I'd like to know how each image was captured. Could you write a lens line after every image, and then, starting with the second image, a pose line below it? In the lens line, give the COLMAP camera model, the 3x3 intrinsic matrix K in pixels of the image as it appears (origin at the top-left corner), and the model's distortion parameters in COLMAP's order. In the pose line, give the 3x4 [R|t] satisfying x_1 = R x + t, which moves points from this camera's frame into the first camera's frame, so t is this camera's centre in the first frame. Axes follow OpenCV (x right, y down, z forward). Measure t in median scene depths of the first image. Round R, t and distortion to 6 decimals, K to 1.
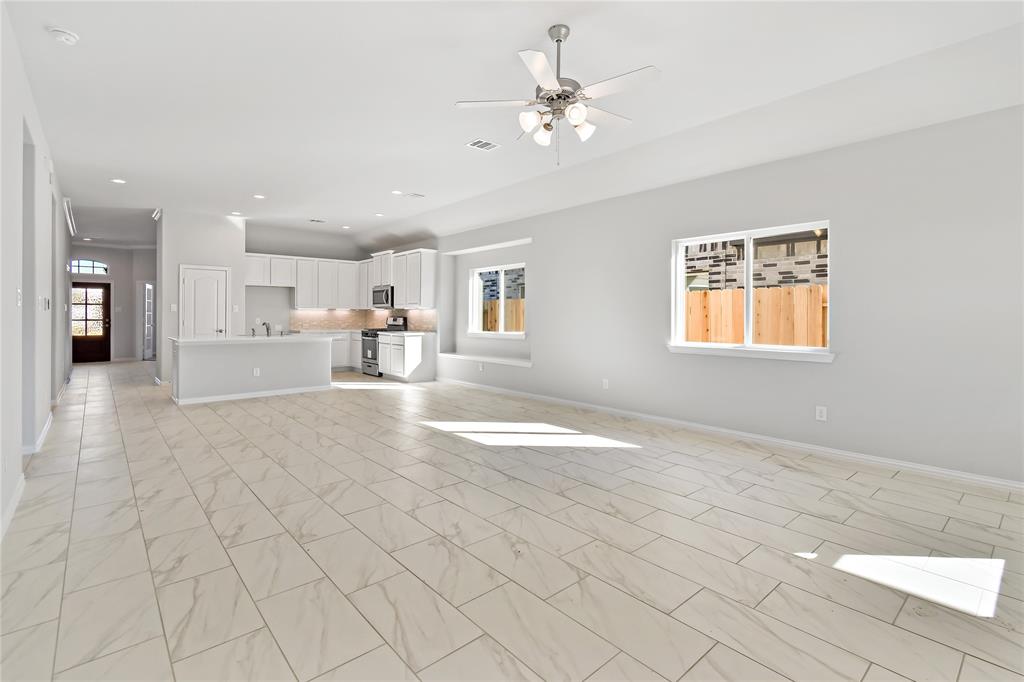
lens RADIAL K [[476.9, 0, 535.2], [0, 476.9, 308.4], [0, 0, 1]] dist [-0.000822, -0.000665]
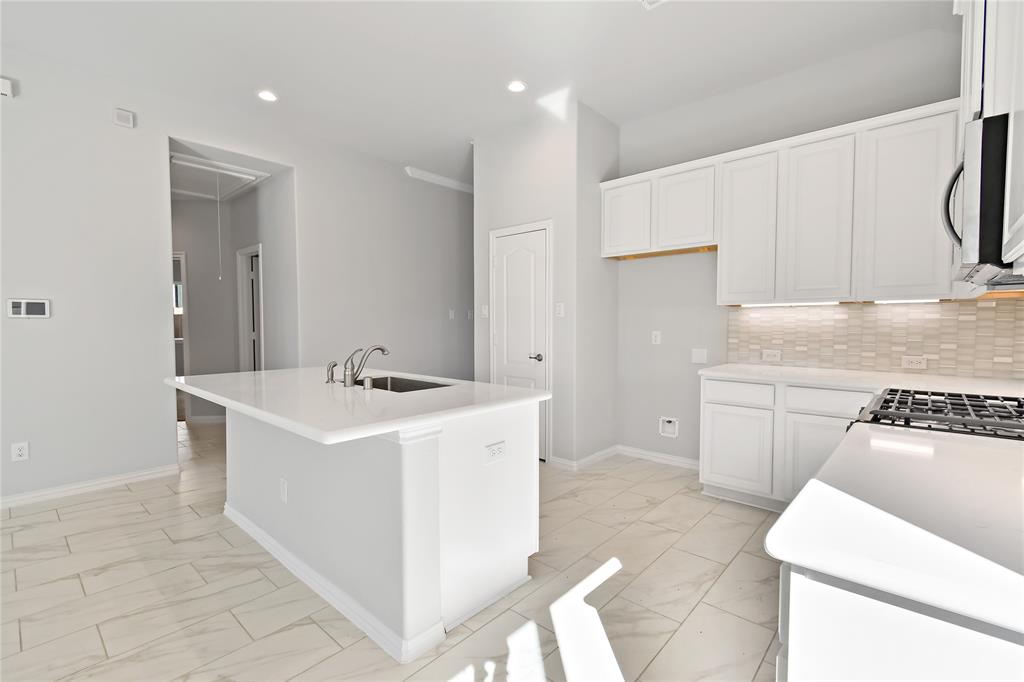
lens RADIAL K [[479.5, 0, 498.4], [0, 479.5, 340.0], [0, 0, 1]] dist [0.001781, 0.000059]
pose [[0.098227, 0.030758, -0.994689, -0.170040], [0.017710, 0.999310, 0.032650, 0.012006], [0.995006, -0.020824, 0.097614, 0.839296]]
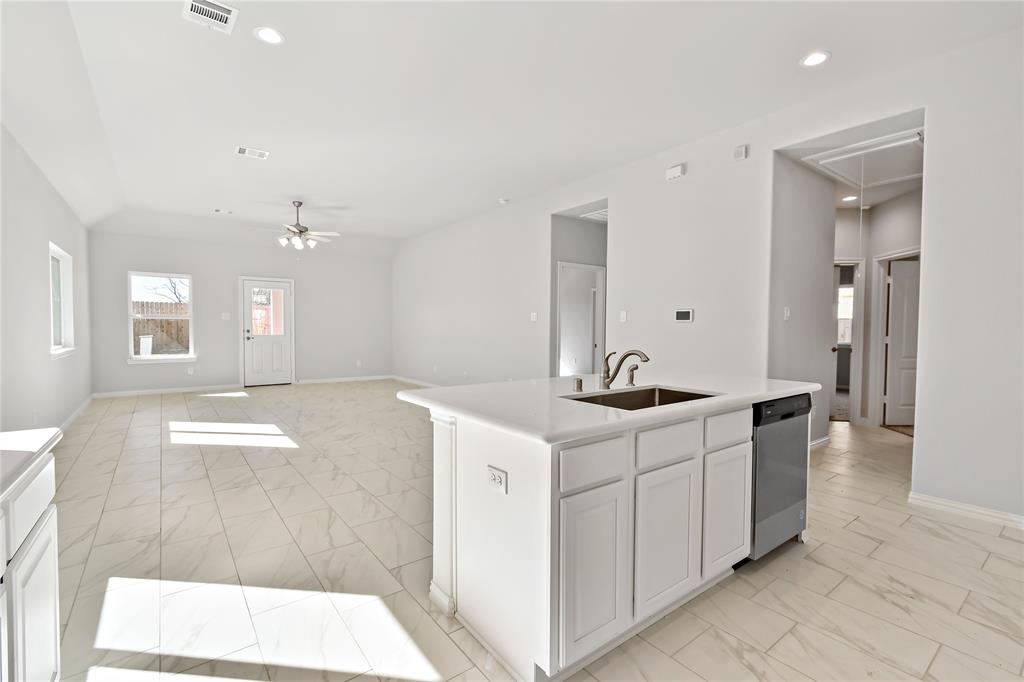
lens RADIAL K [[462.2, 0, 520.3], [0, 462.2, 336.7], [0, 0, 1]] dist [0.001888, 0.000205]
pose [[-0.996771, -0.010872, 0.079552, -0.413474], [-0.010211, 0.999910, 0.008716, 0.014470], [-0.079639, 0.007875, -0.996793, 1.036881]]
